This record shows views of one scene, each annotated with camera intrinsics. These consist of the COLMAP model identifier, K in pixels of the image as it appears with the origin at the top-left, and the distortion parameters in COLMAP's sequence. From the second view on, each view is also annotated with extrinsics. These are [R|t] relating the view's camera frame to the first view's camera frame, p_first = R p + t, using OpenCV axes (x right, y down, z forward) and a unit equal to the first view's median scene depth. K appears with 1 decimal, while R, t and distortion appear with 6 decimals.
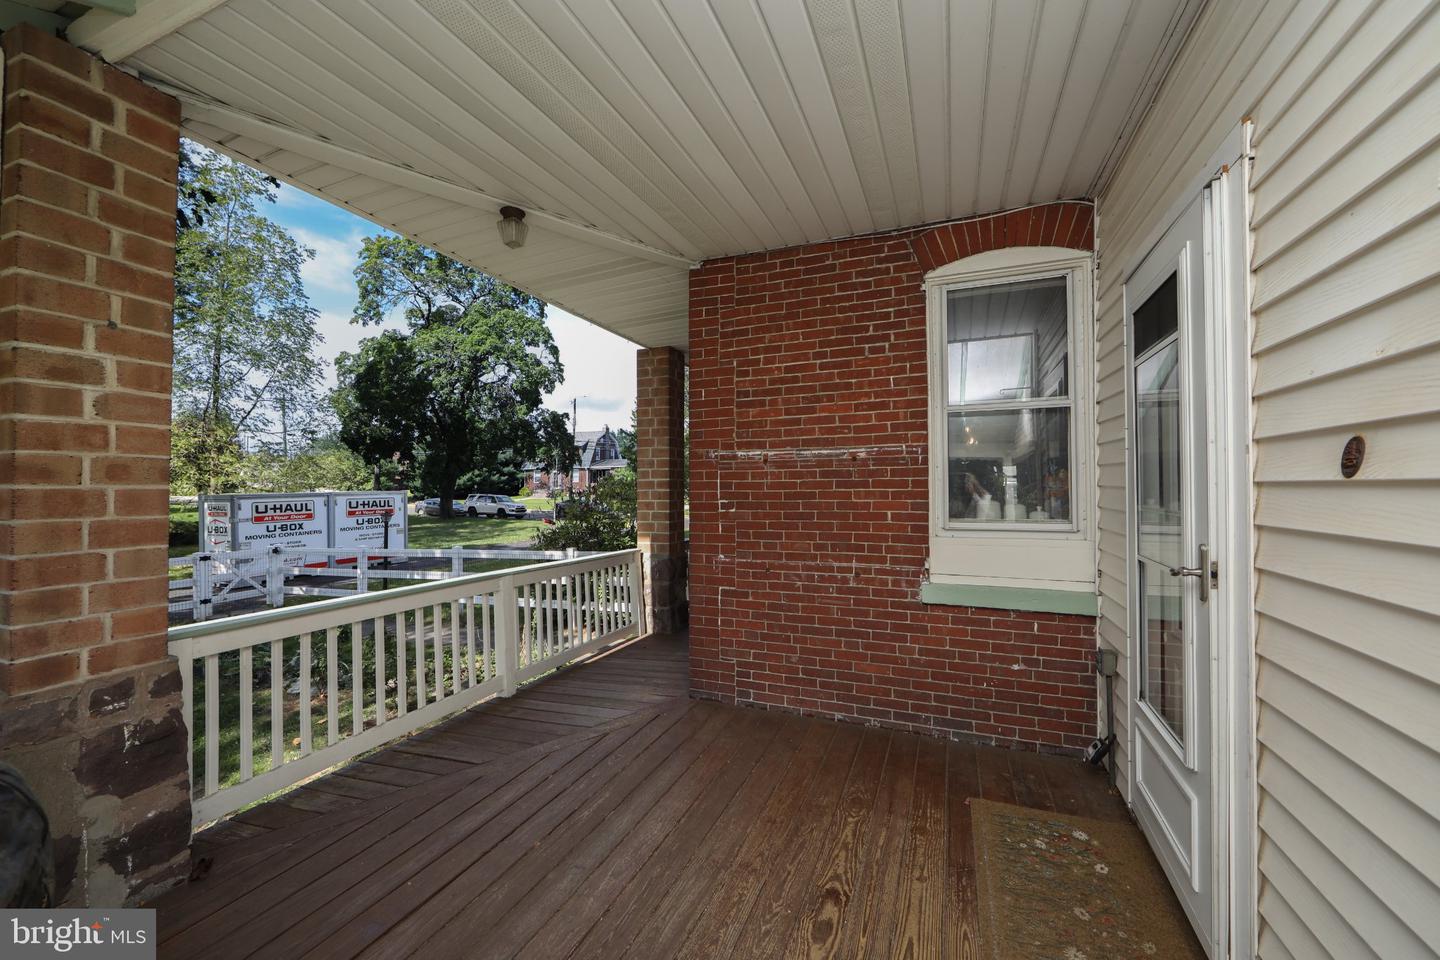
lens RADIAL K [[571.2, 0, 720.0], [0, 571.2, 480.0], [0, 0, 1]] dist [-0.001769, 0.000624]
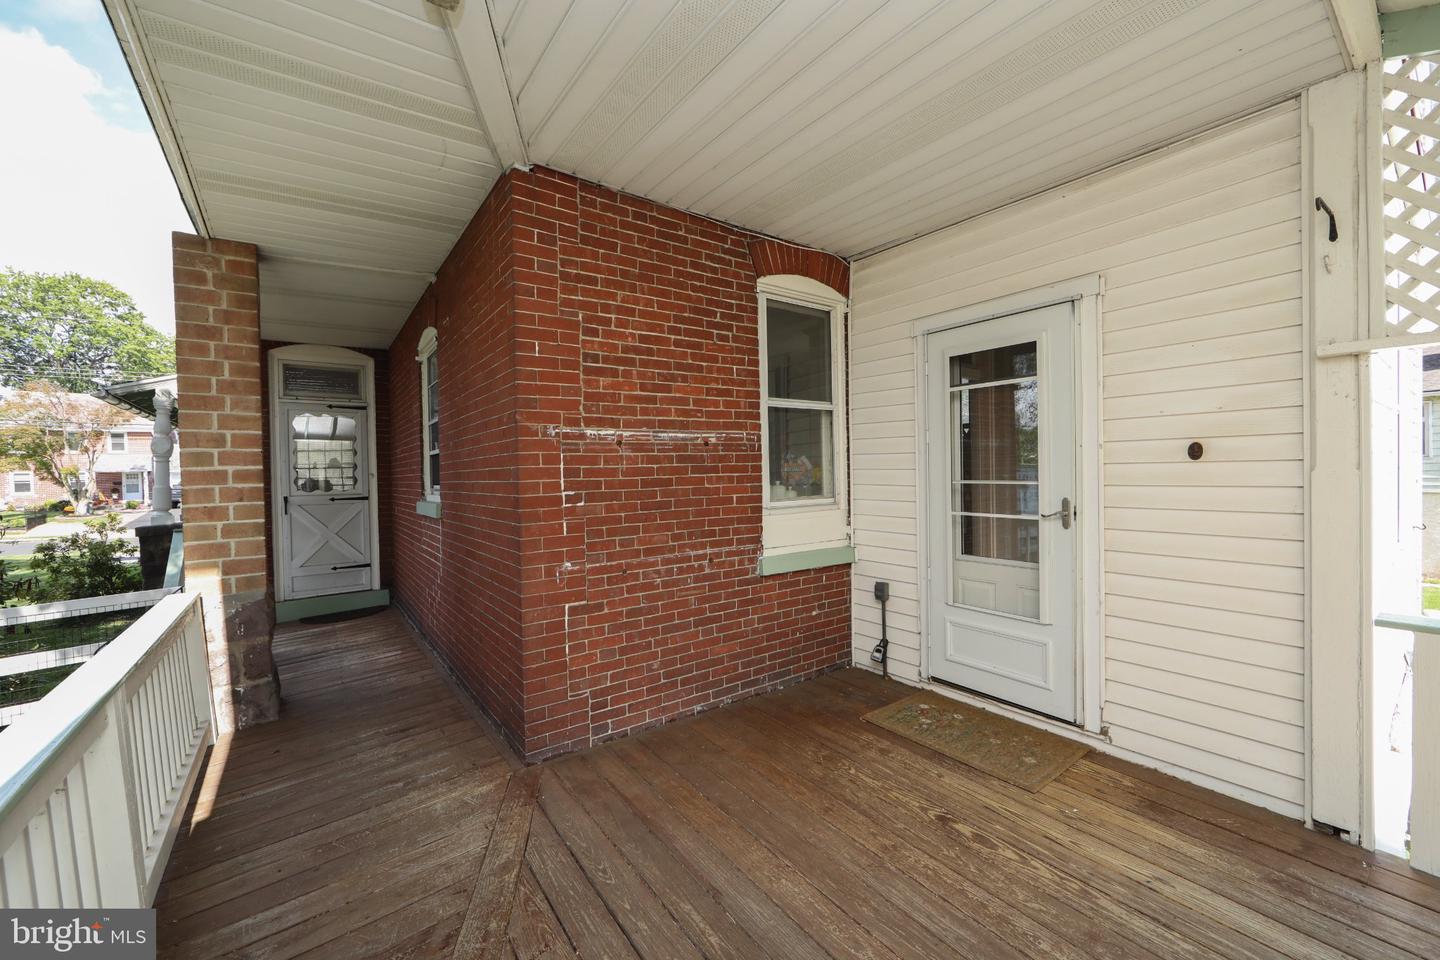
lens RADIAL K [[563.1, 0, 747.6], [0, 563.1, 479.8], [0, 0, 1]] dist [-0.006942, 0.000140]
pose [[0.519295, -0.018898, 0.854386, -0.548788], [0.006451, 0.999814, 0.018193, 0.007690], [-0.854571, -0.003936, 0.519320, 0.424946]]
